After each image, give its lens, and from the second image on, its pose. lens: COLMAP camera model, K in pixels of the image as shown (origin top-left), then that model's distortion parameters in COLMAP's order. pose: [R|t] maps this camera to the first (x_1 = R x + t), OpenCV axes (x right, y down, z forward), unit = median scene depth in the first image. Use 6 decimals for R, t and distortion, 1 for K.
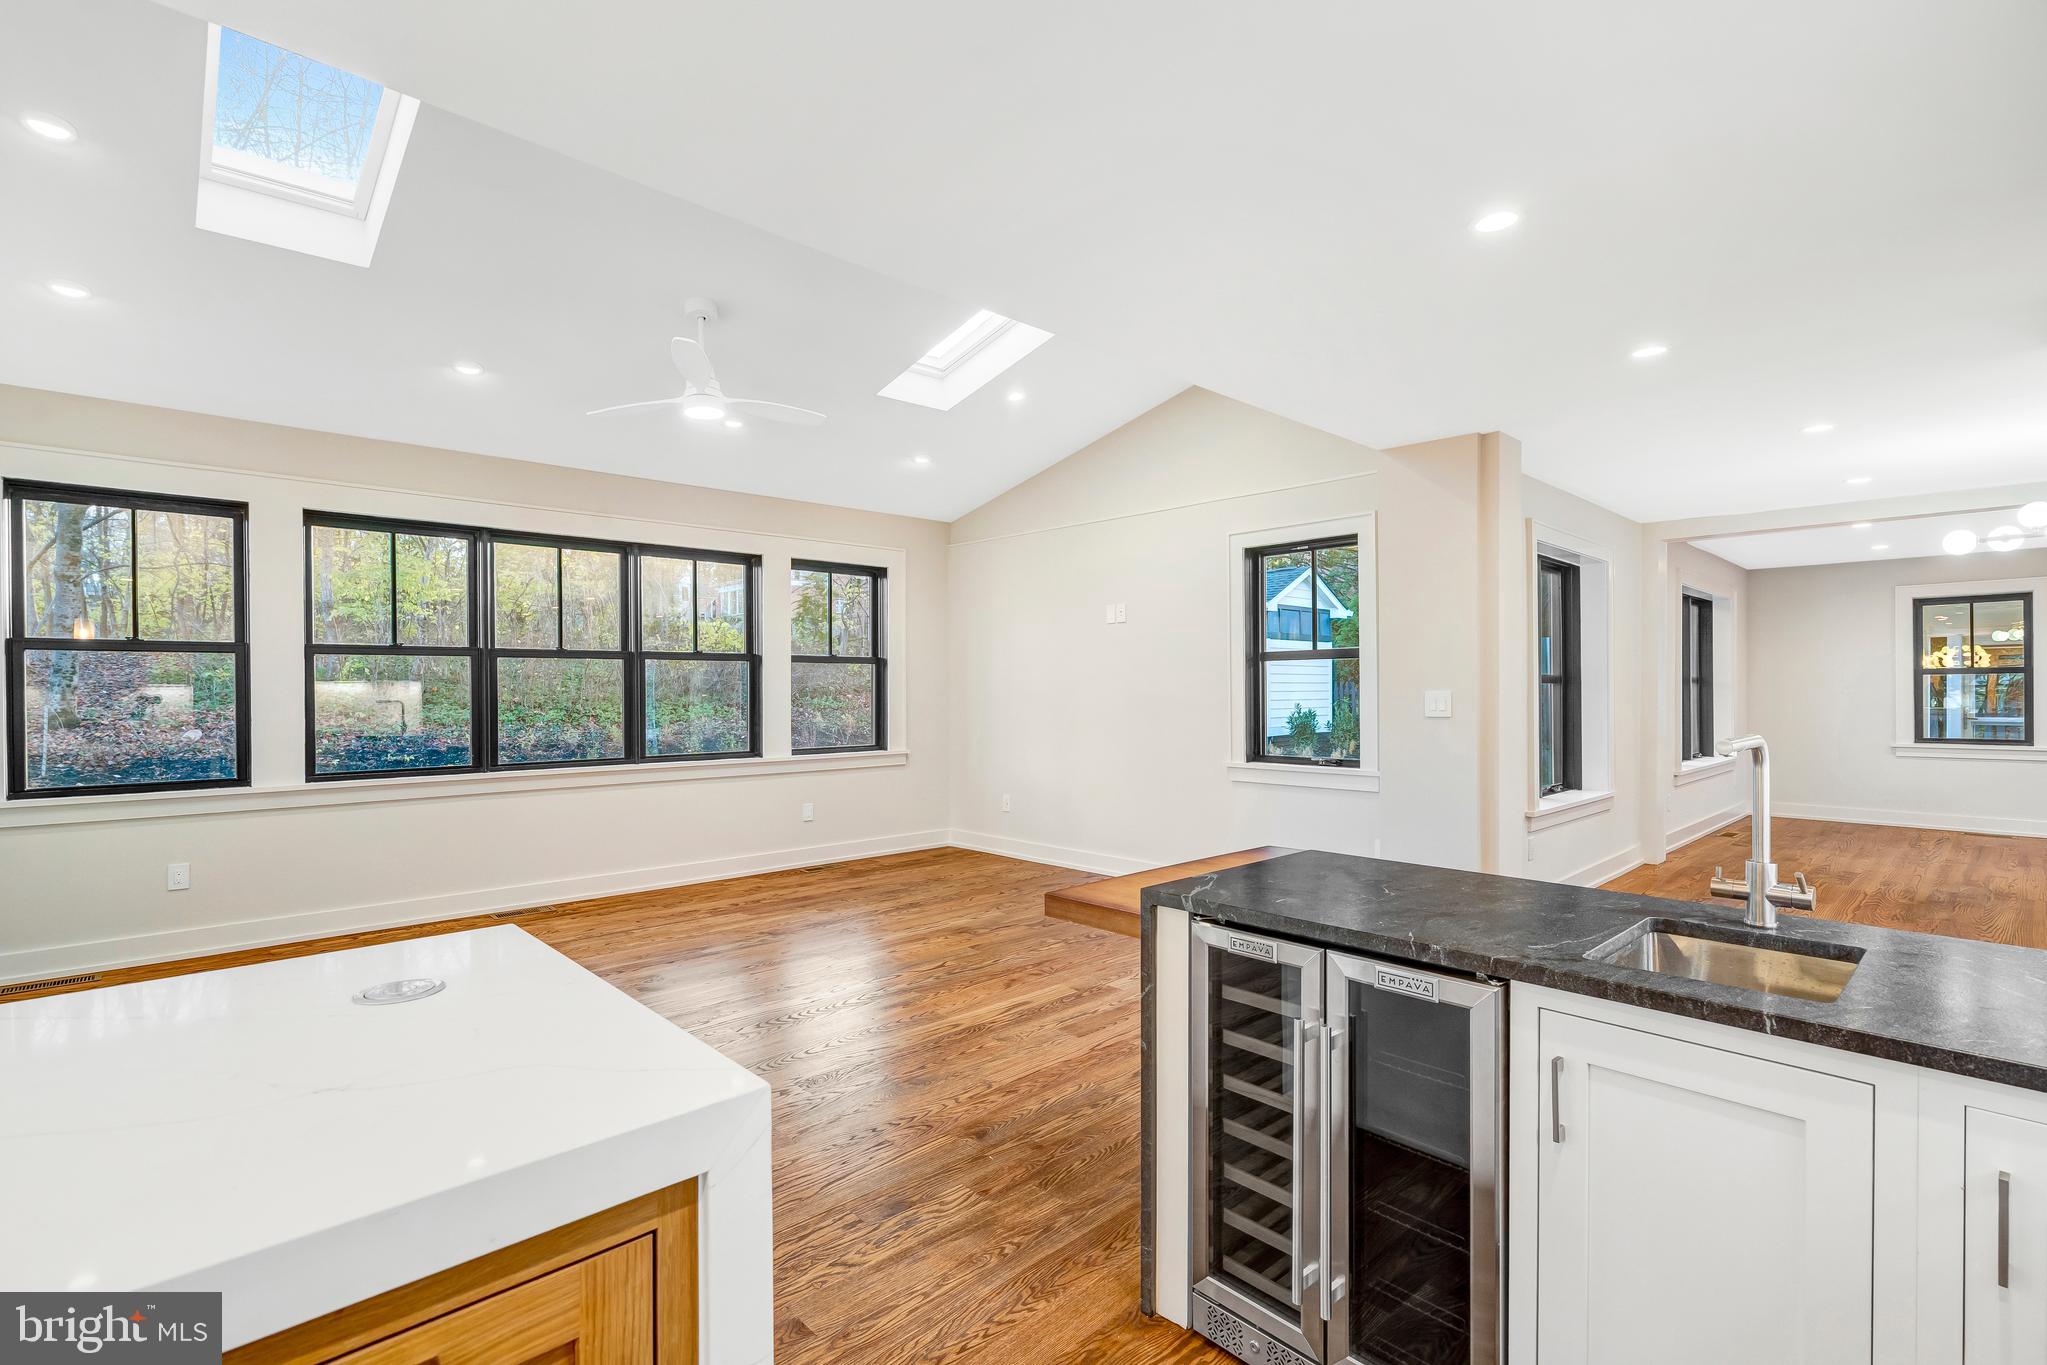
lens RADIAL K [[957.5, 0, 1029.0], [0, 957.5, 690.5], [0, 0, 1]] dist [-0.009998, 0.001736]
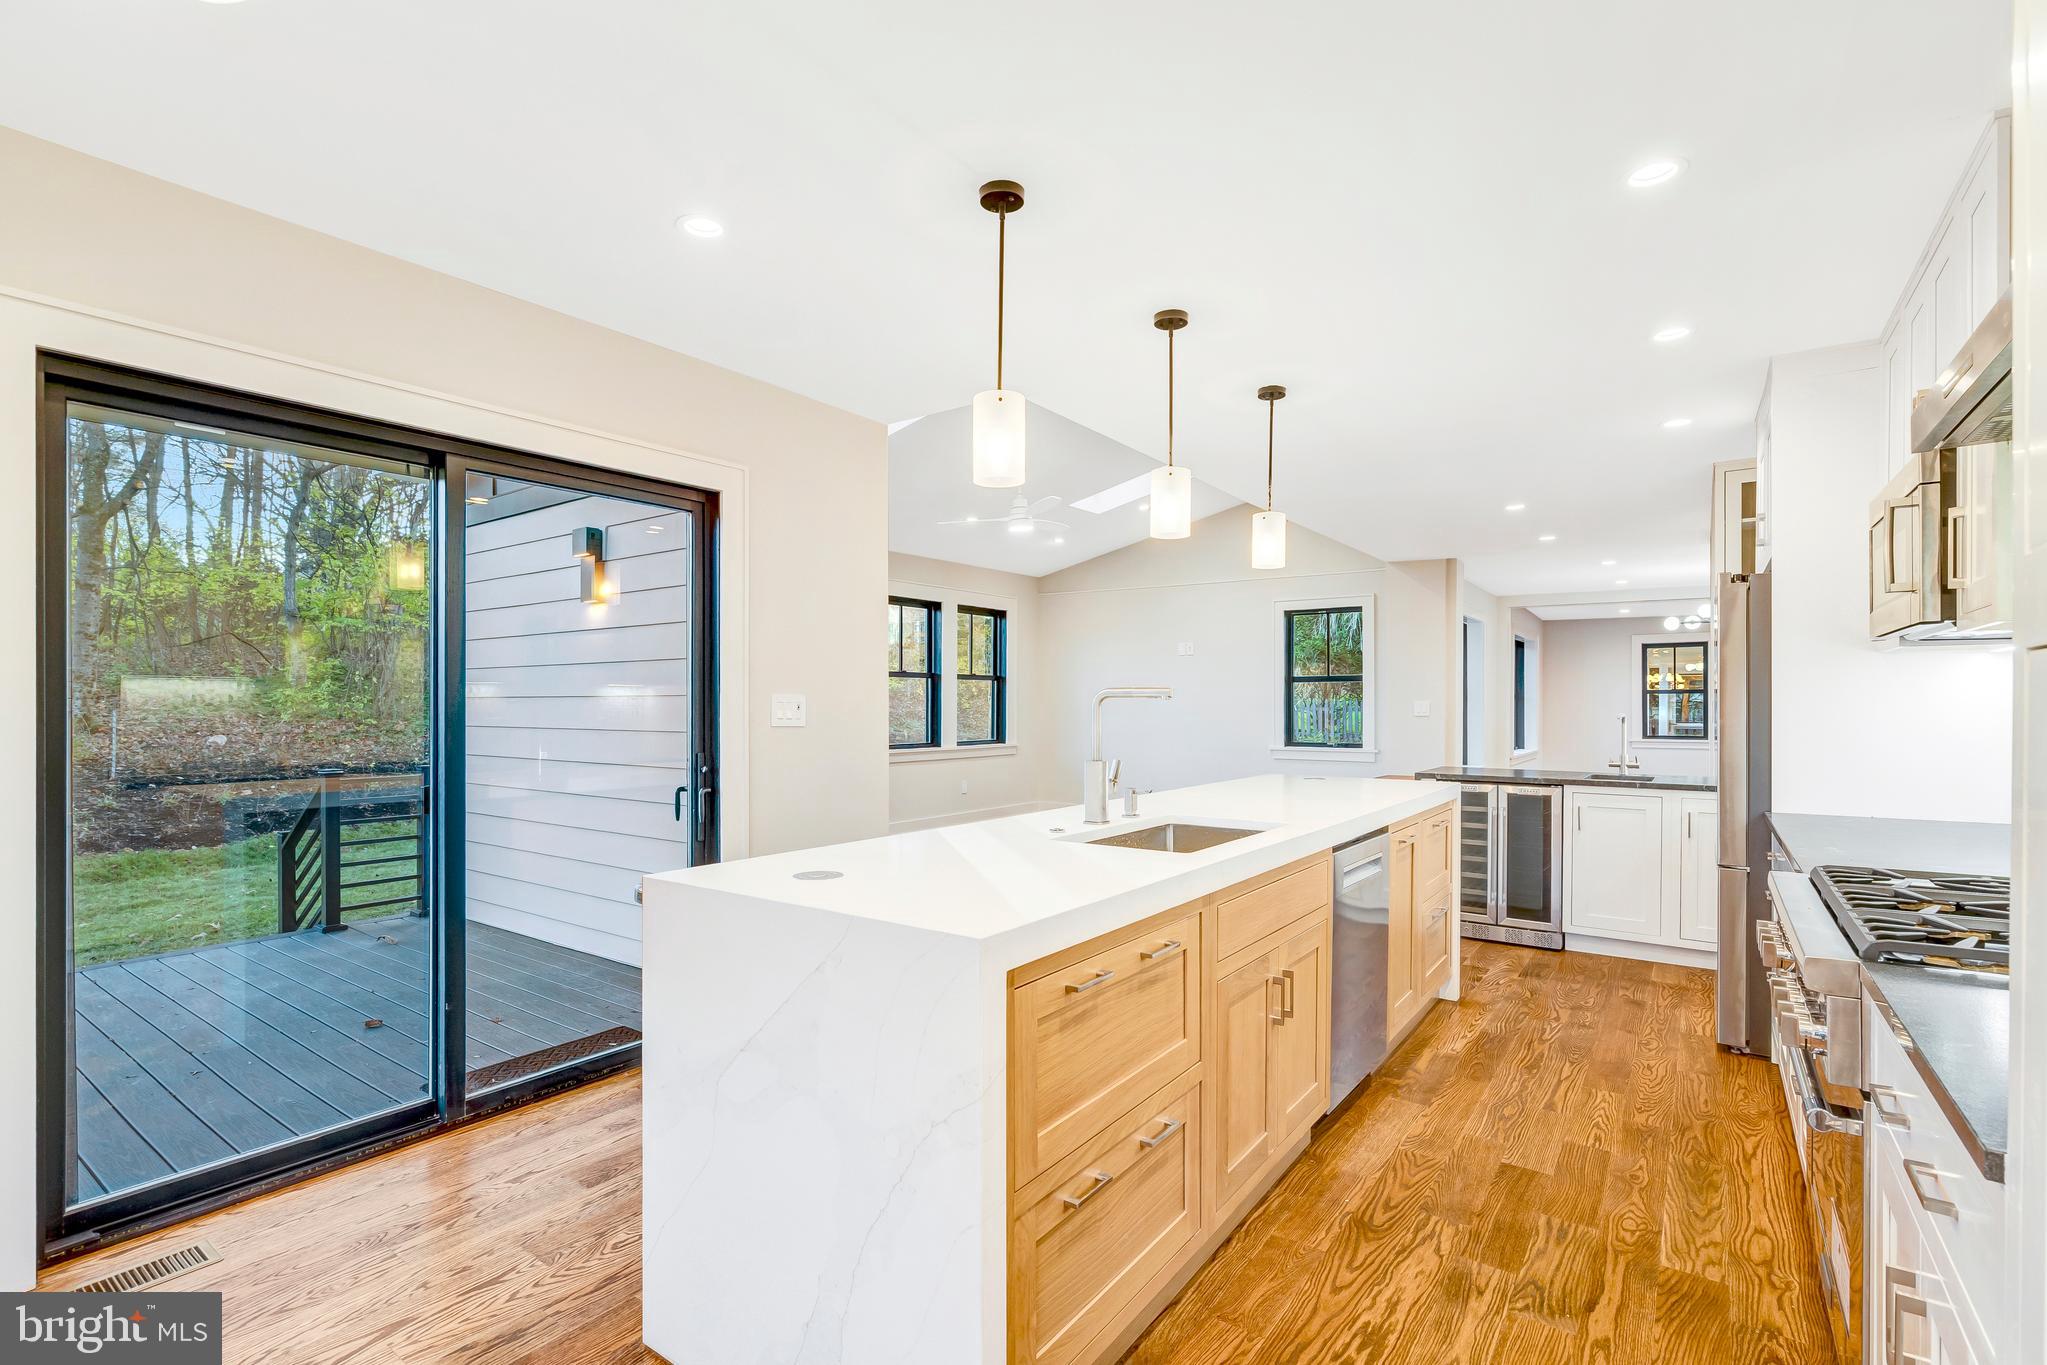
lens RADIAL K [[957.5, 0, 1039.8], [0, 957.5, 704.6], [0, 0, 1]] dist [-0.009998, 0.001736]
pose [[0.980358, 0.004406, 0.197179, -0.475741], [-0.004618, 0.999989, 0.000620, 0.007255], [-0.197175, -0.001518, 0.980367, -0.464206]]
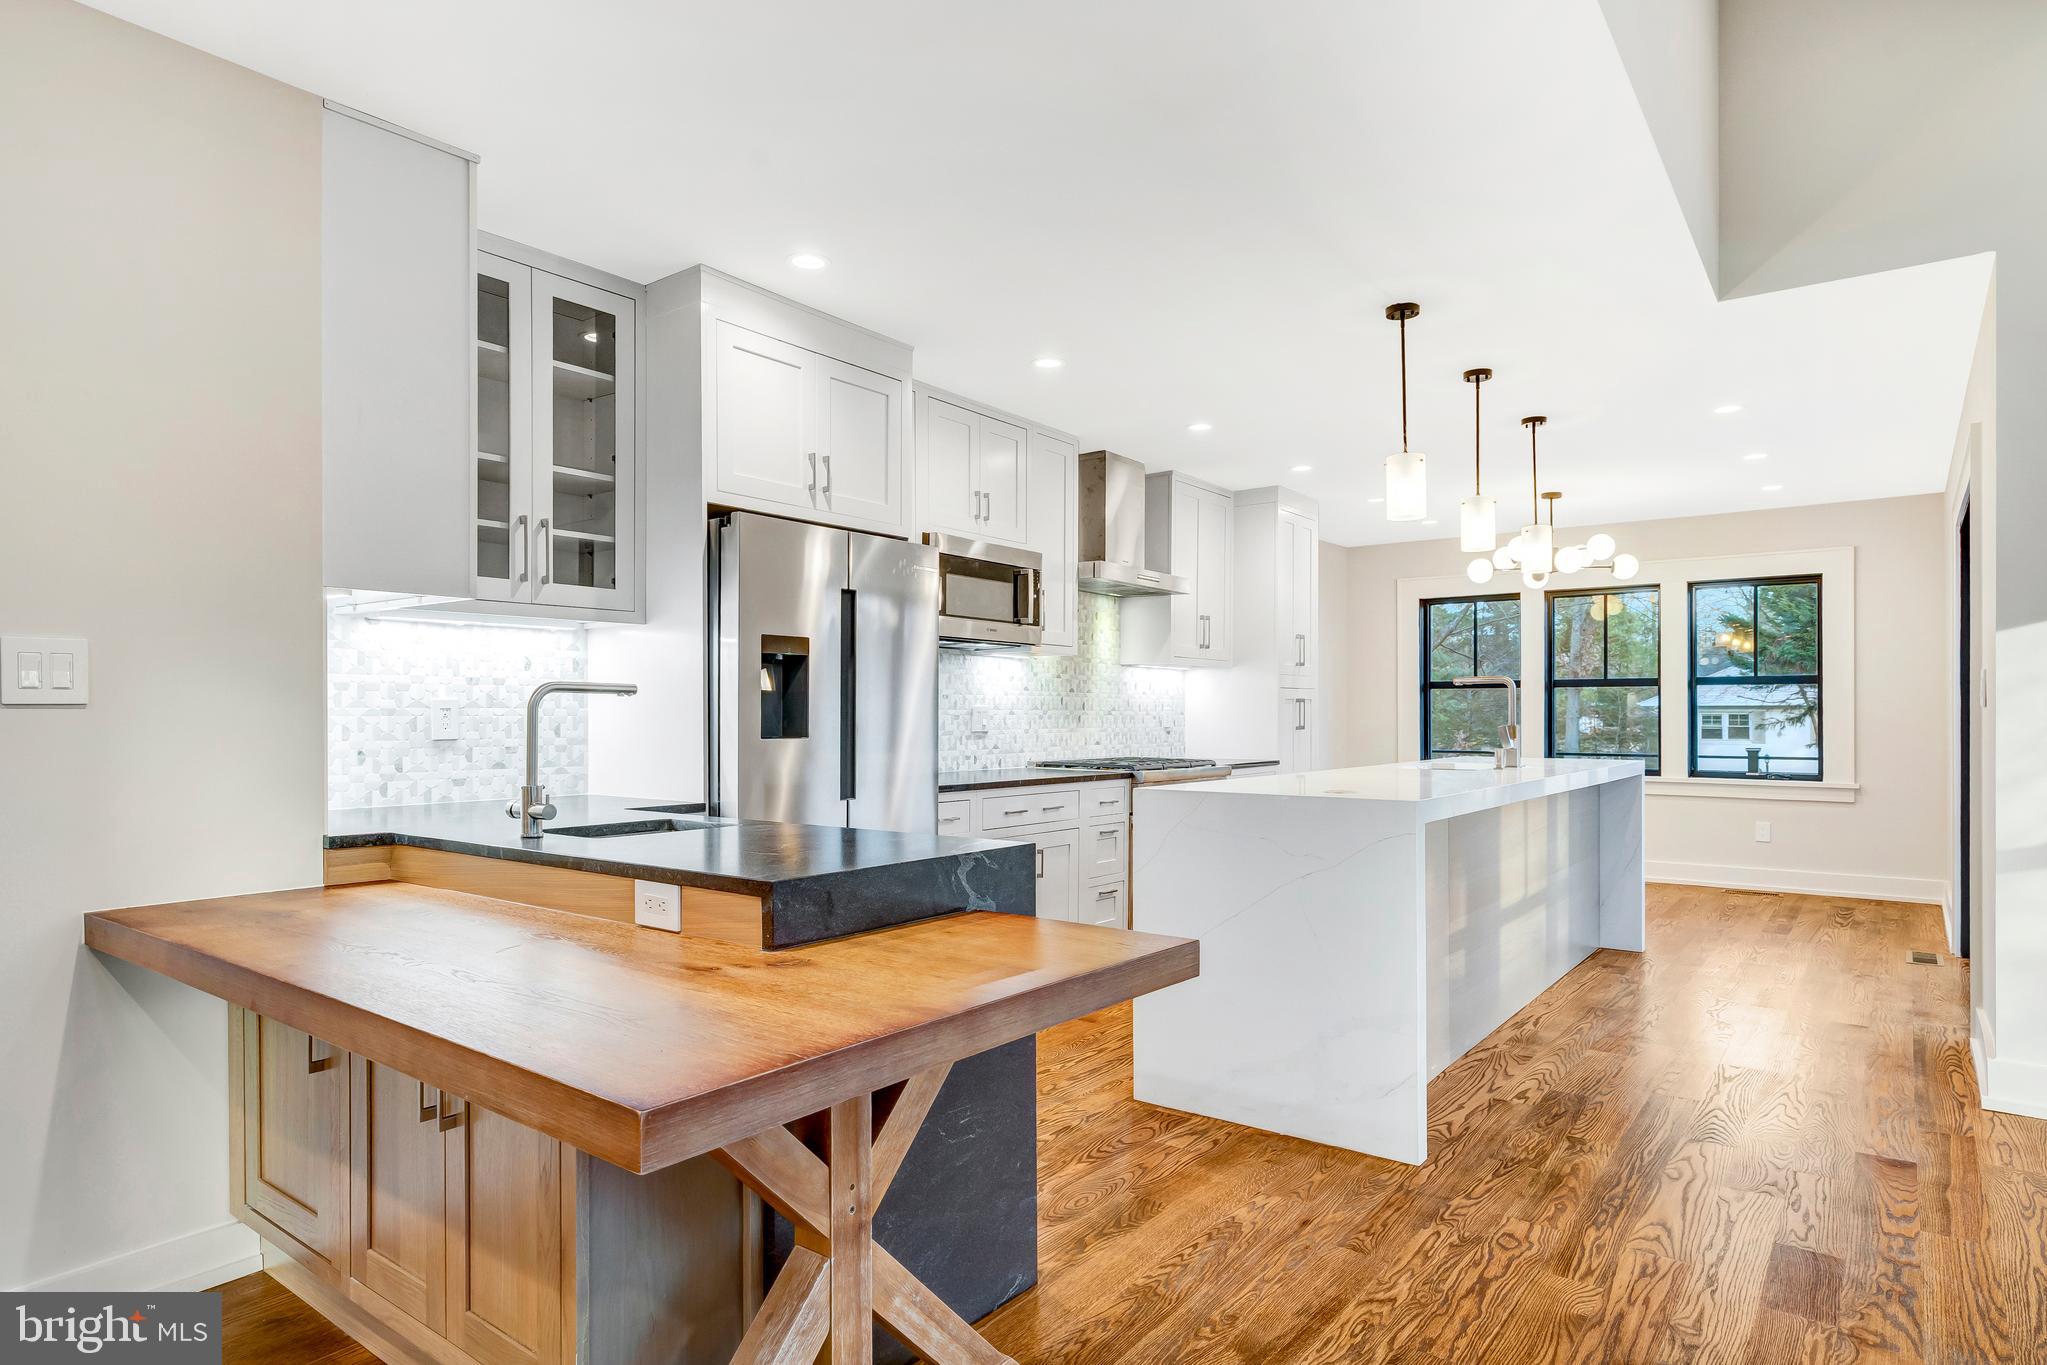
lens RADIAL K [[1120.7, 0, 1033.1], [0, 1120.7, 710.6], [0, 0, 1]] dist [-0.012691, 0.001684]
pose [[-0.987601, 0.002438, -0.156968, 0.101236], [0.002833, 0.999993, -0.002294, 0.025177], [0.156961, -0.002710, -0.987601, 0.719633]]
